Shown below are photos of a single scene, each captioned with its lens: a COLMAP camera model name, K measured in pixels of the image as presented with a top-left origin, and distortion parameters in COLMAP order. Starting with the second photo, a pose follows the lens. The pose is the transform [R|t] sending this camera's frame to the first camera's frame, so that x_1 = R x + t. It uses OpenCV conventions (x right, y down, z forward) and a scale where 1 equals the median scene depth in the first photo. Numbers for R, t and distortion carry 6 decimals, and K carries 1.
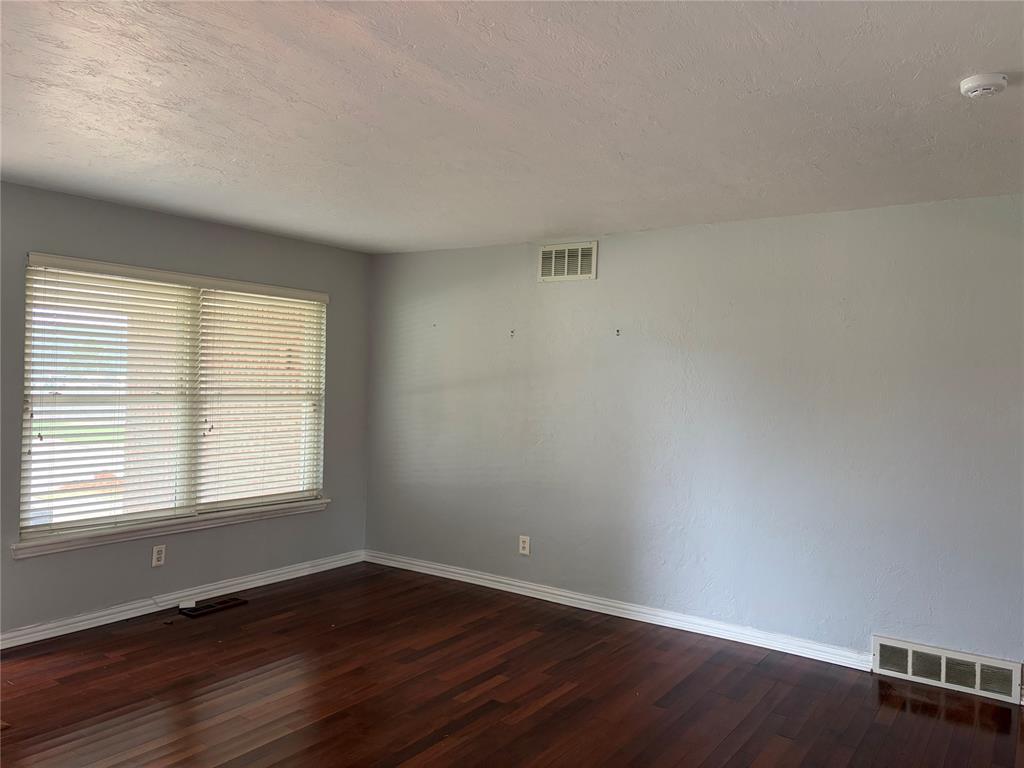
lens RADIAL K [[785.4, 0, 512.0], [0, 785.4, 384.0], [0, 0, 1]] dist [0.033693, 0.003131]
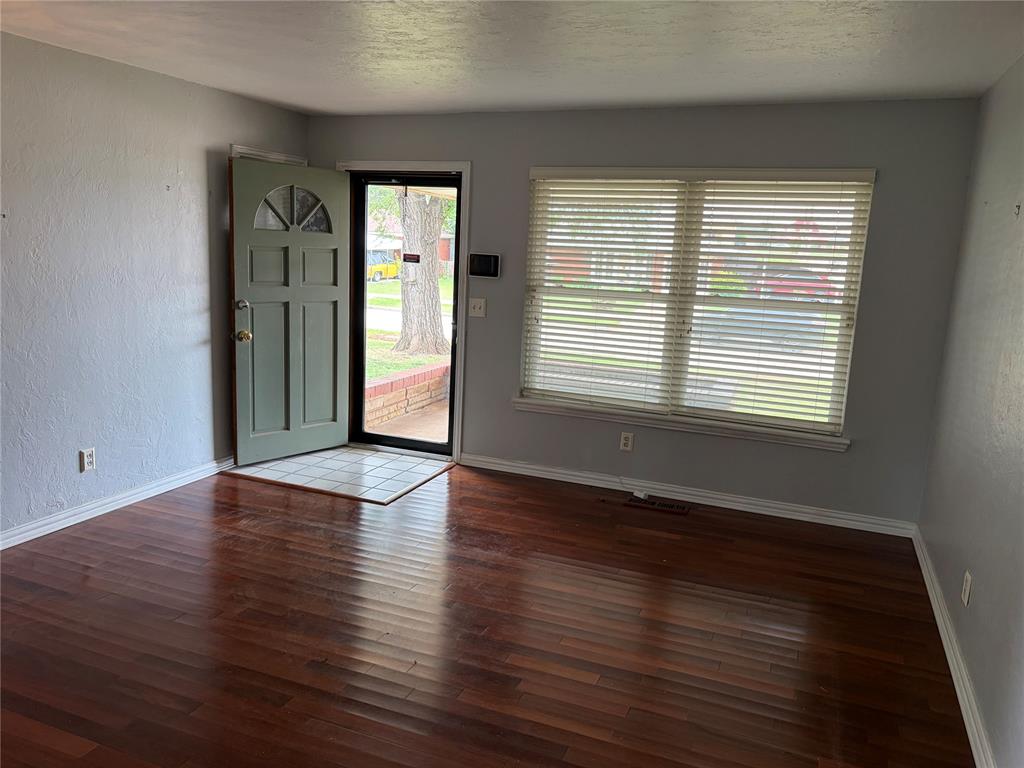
lens RADIAL K [[718.2, 0, 512.0], [0, 718.2, 384.0], [0, 0, 1]] dist [0.039591, 0.000718]
pose [[0.235022, 0.152075, -0.960020, 0.438510], [-0.049807, 0.988271, 0.144357, 0.004310], [0.970713, 0.013889, 0.239840, 0.594395]]
